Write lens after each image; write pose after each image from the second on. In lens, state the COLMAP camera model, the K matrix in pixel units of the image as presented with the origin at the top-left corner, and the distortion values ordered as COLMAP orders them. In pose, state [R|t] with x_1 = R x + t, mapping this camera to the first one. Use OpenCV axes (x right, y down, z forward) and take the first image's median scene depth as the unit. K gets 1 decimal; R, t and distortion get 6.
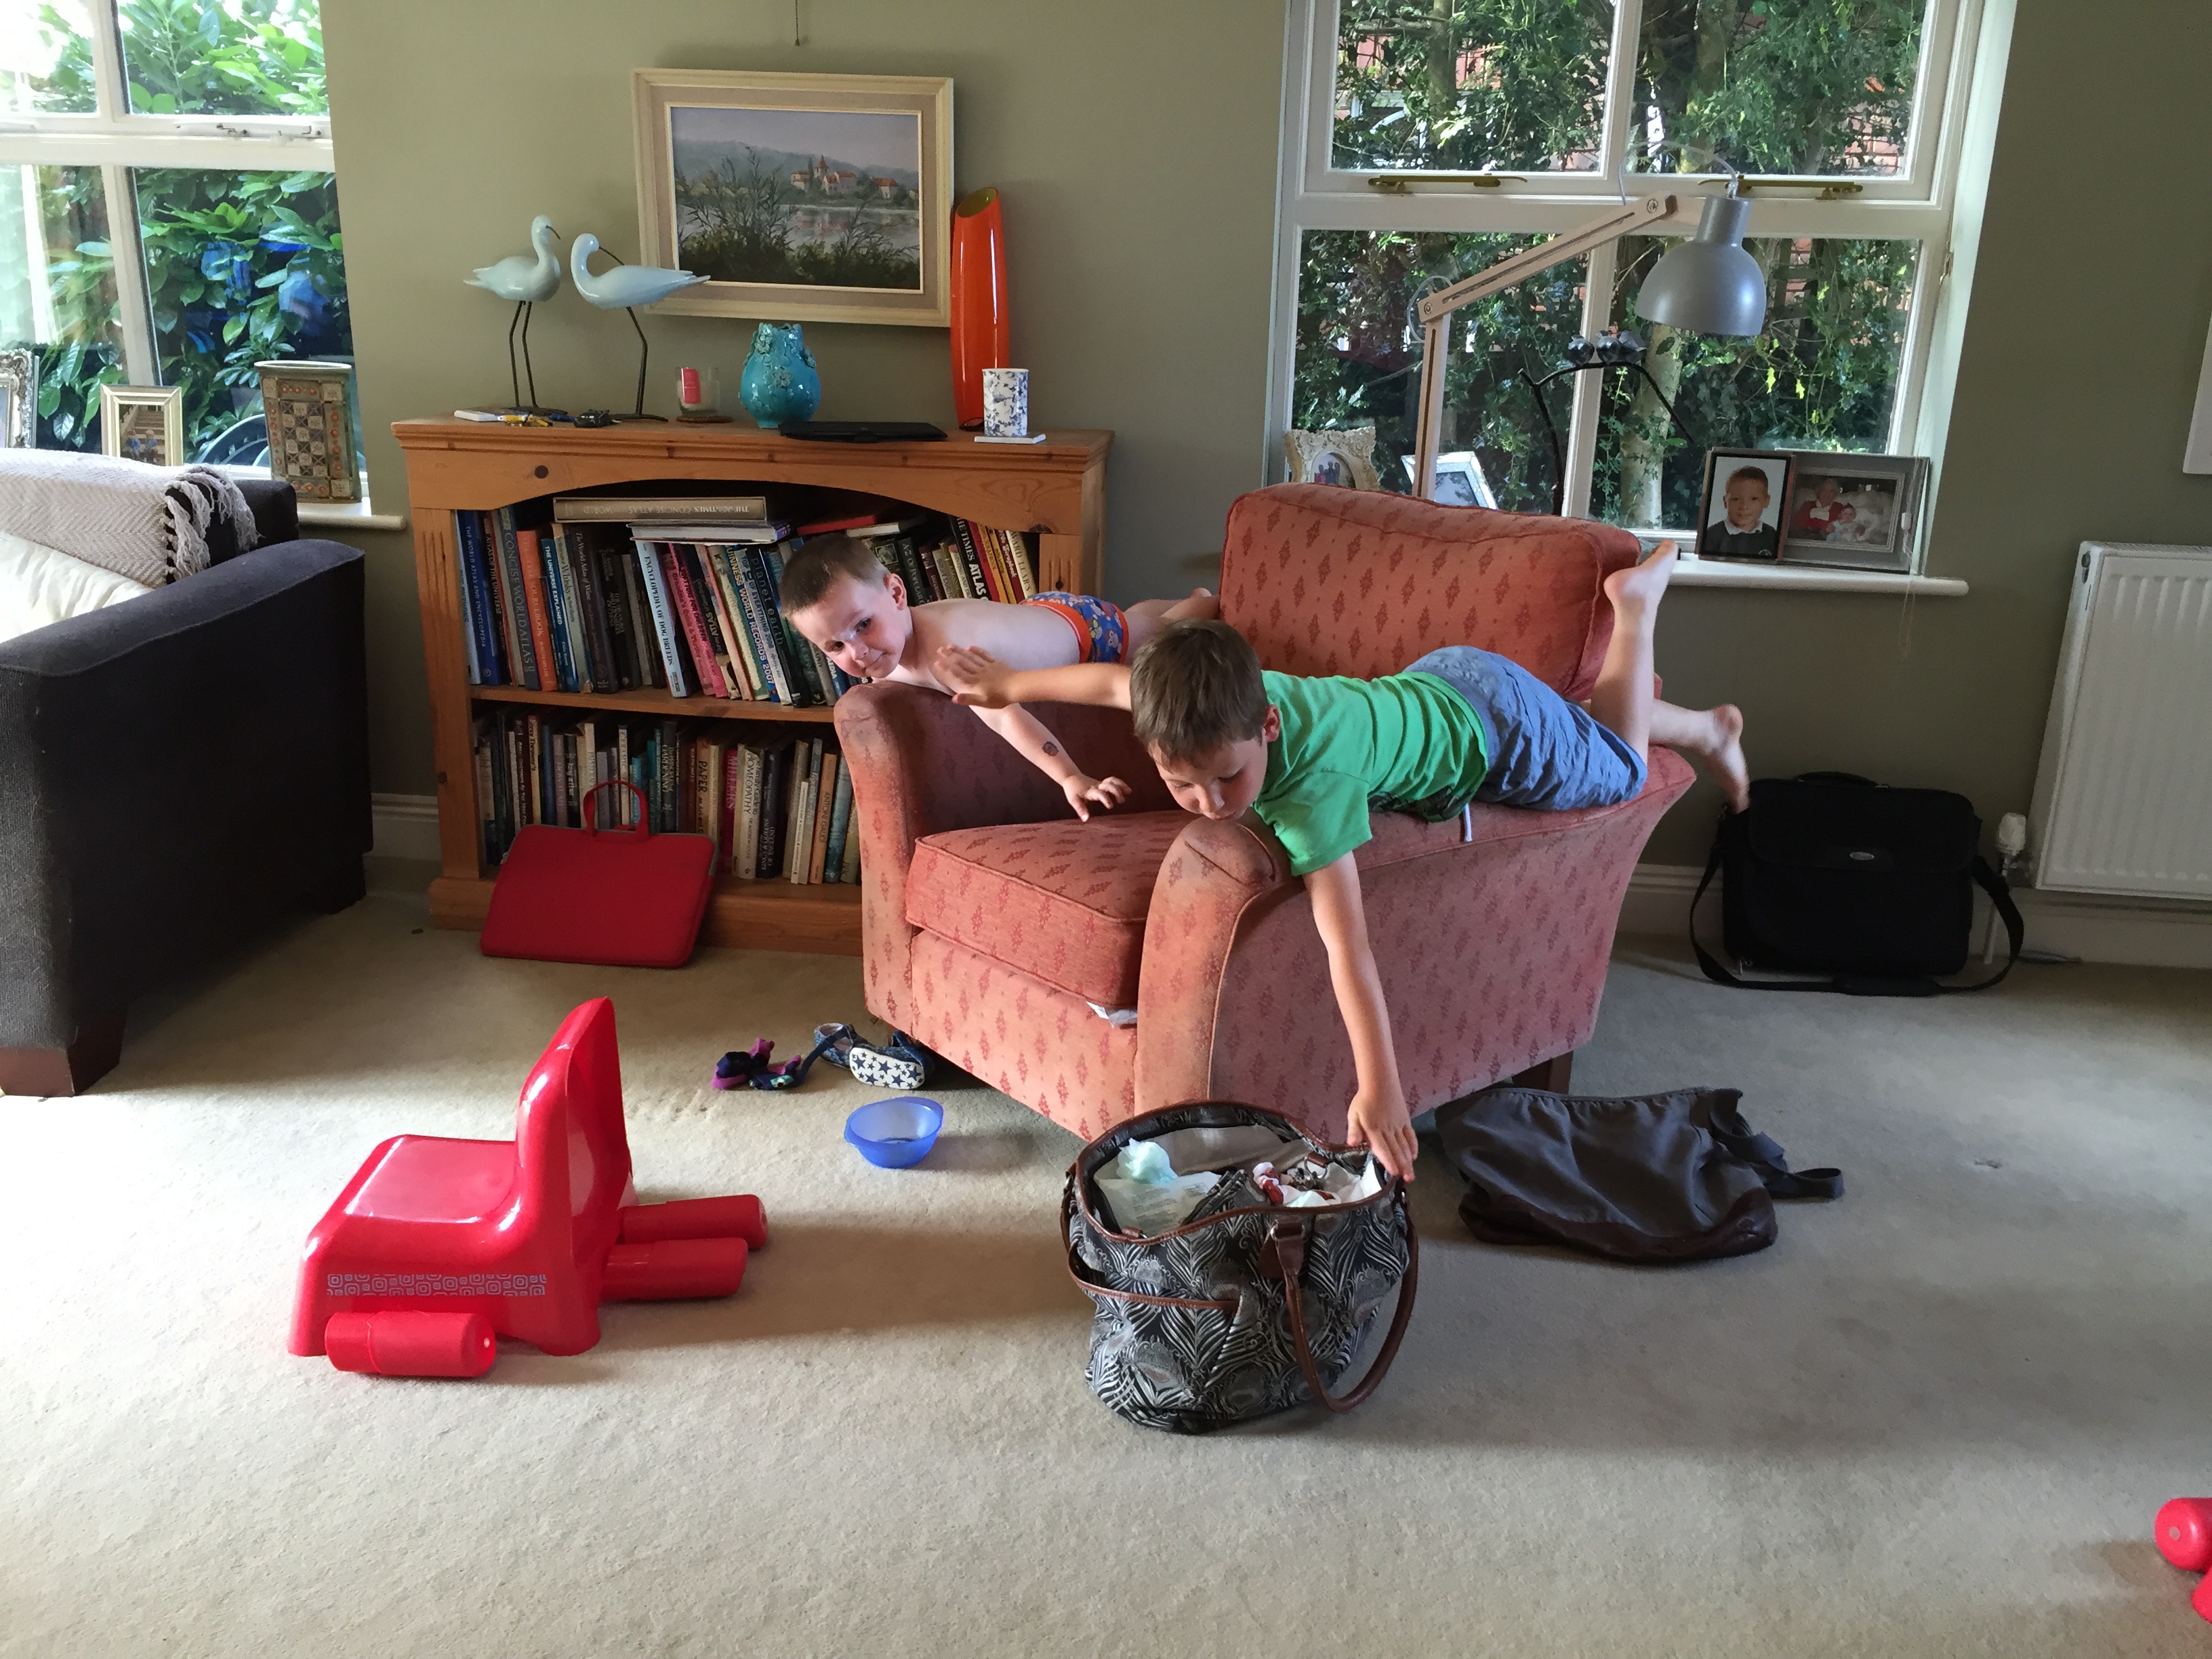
lens RADIAL K [[1884.6, 0, 1141.9], [0, 1884.6, 827.9], [0, 0, 1]] dist [0.090487, -0.109628]
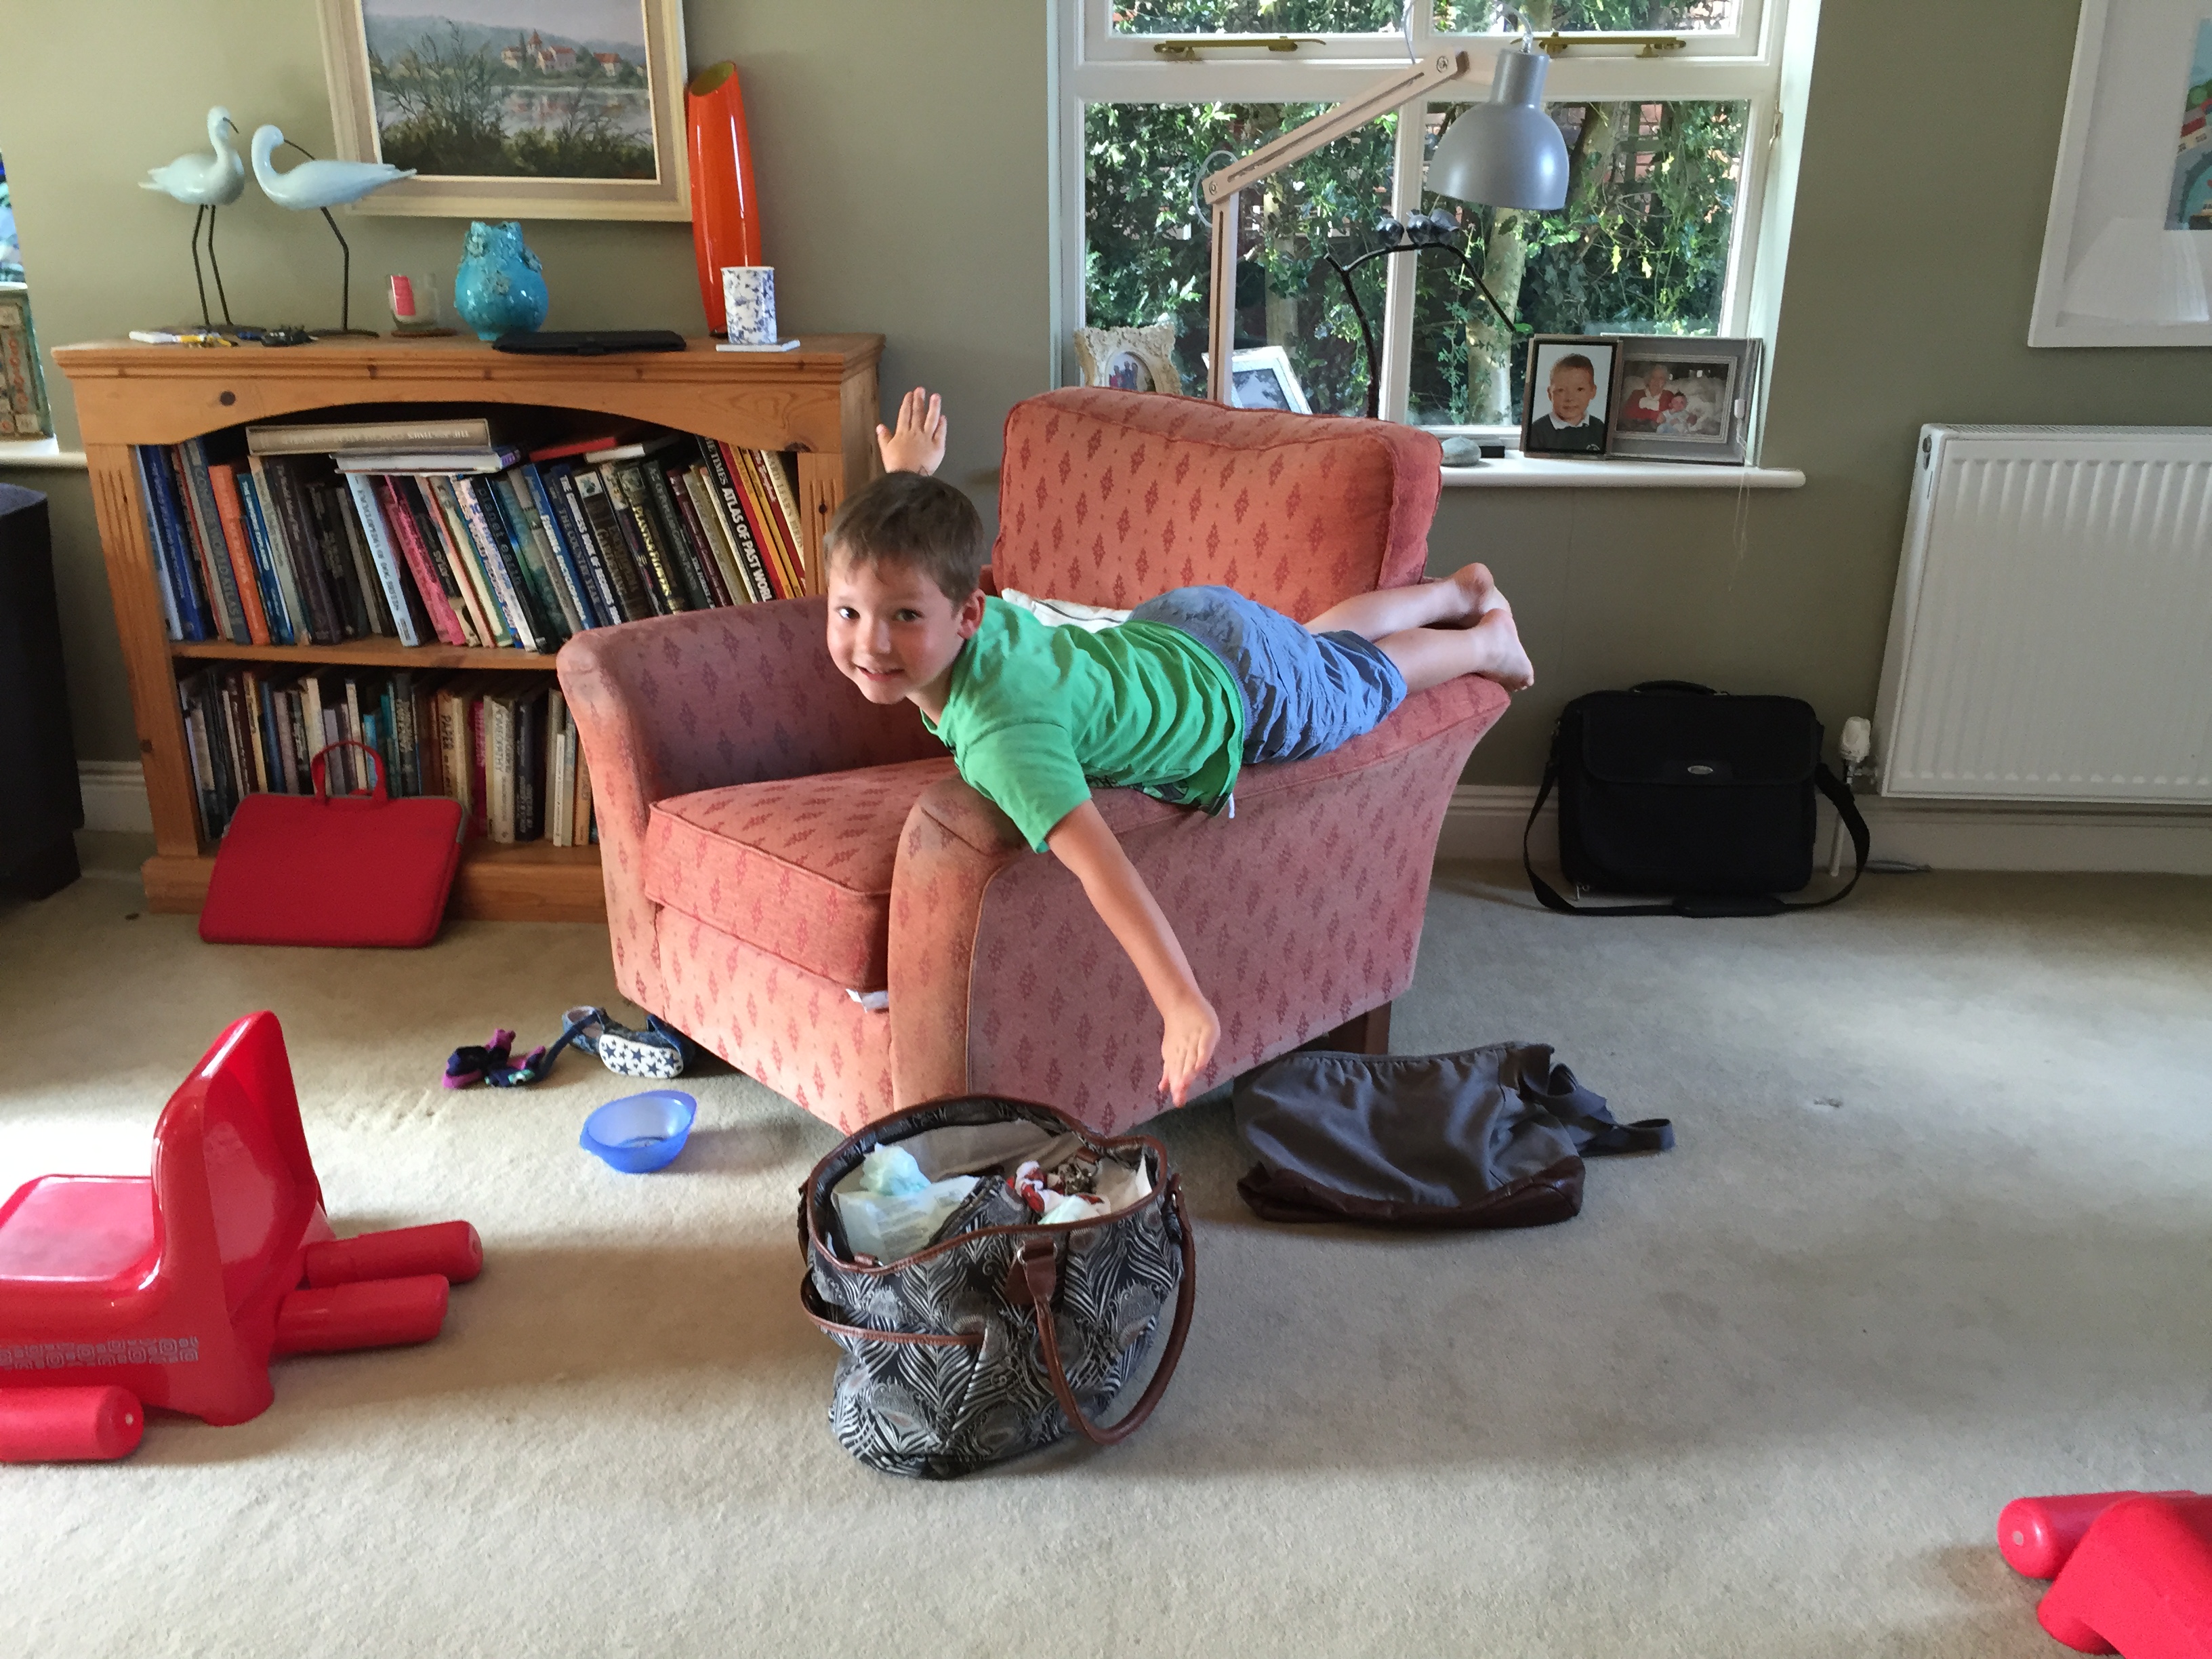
lens RADIAL K [[1884.6, 0, 1125.5], [0, 1884.6, 833.4], [0, 0, 1]] dist [0.090487, -0.109628]
pose [[0.998081, -0.041898, 0.045586, 0.059590], [0.039379, 0.997720, 0.054803, -0.019637], [-0.047778, -0.052903, 0.997456, 0.089315]]
